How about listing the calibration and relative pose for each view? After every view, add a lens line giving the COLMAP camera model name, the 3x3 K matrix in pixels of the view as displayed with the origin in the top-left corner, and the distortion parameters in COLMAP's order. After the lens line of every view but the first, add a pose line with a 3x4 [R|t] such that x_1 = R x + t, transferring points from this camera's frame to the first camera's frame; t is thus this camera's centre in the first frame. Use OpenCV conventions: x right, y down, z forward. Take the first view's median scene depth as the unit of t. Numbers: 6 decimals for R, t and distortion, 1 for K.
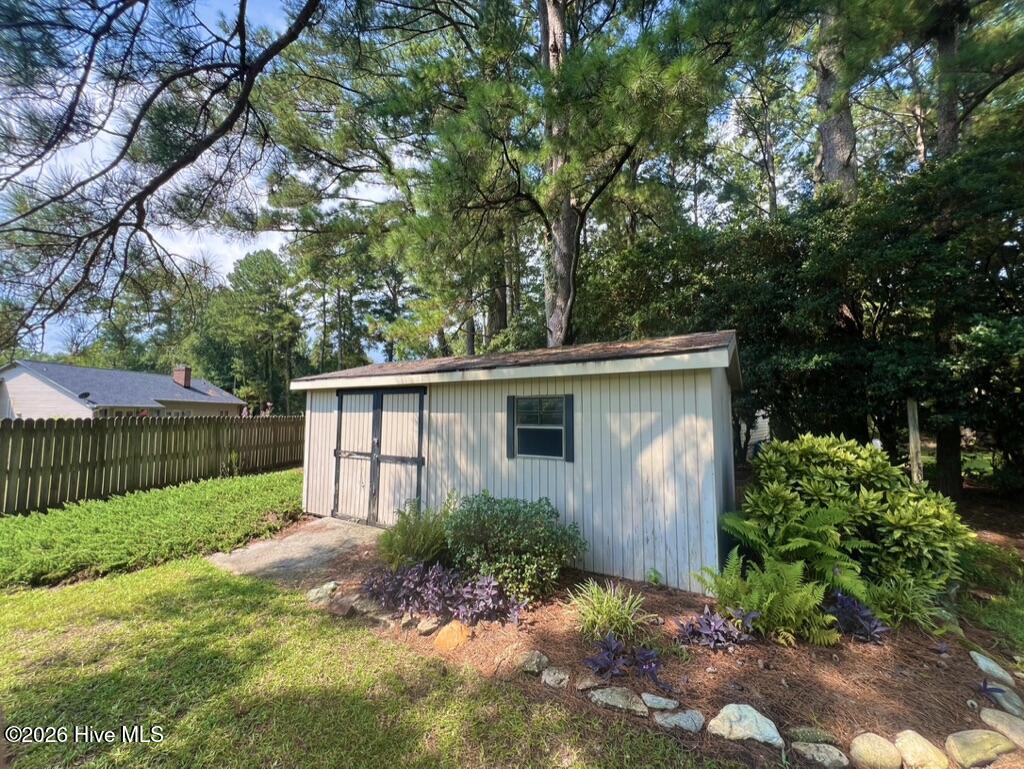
lens RADIAL K [[409.7, 0, 512.5], [0, 409.7, 385.8], [0, 0, 1]] dist [0.001937, -0.000526]
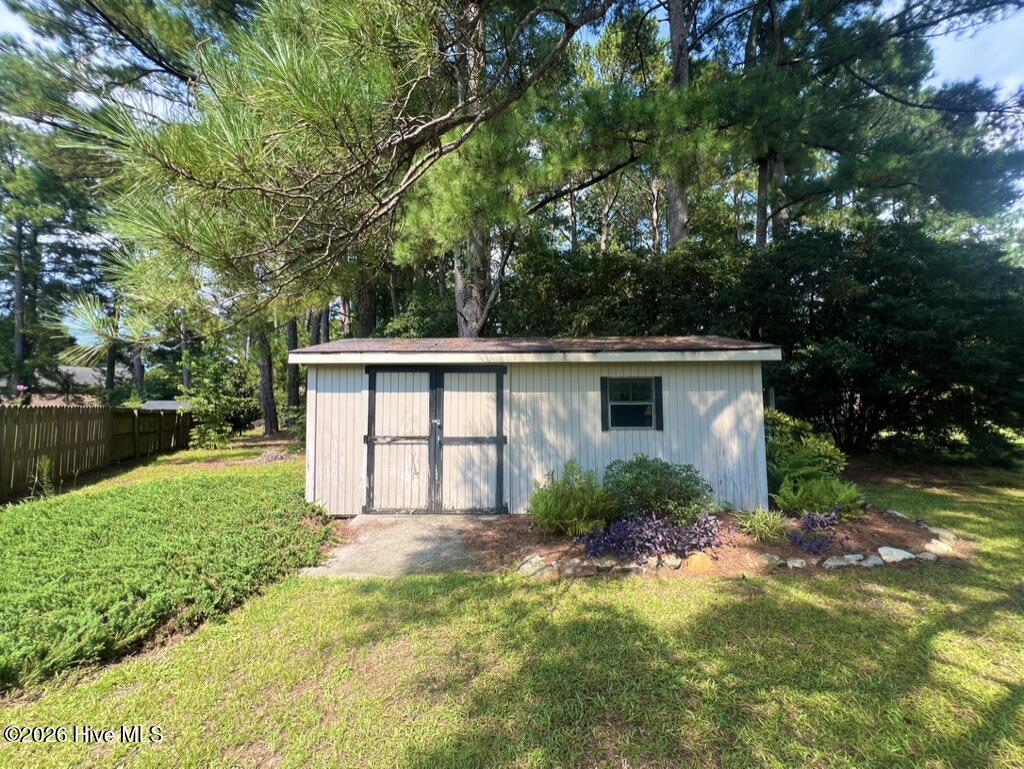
lens RADIAL K [[409.7, 0, 512.8], [0, 409.7, 380.2], [0, 0, 1]] dist [0.001937, -0.000526]
pose [[0.853975, 0.025503, 0.519688, -0.784375], [-0.027070, 0.999623, -0.004572, 0.044171], [-0.519609, -0.010163, 0.854344, 0.135832]]
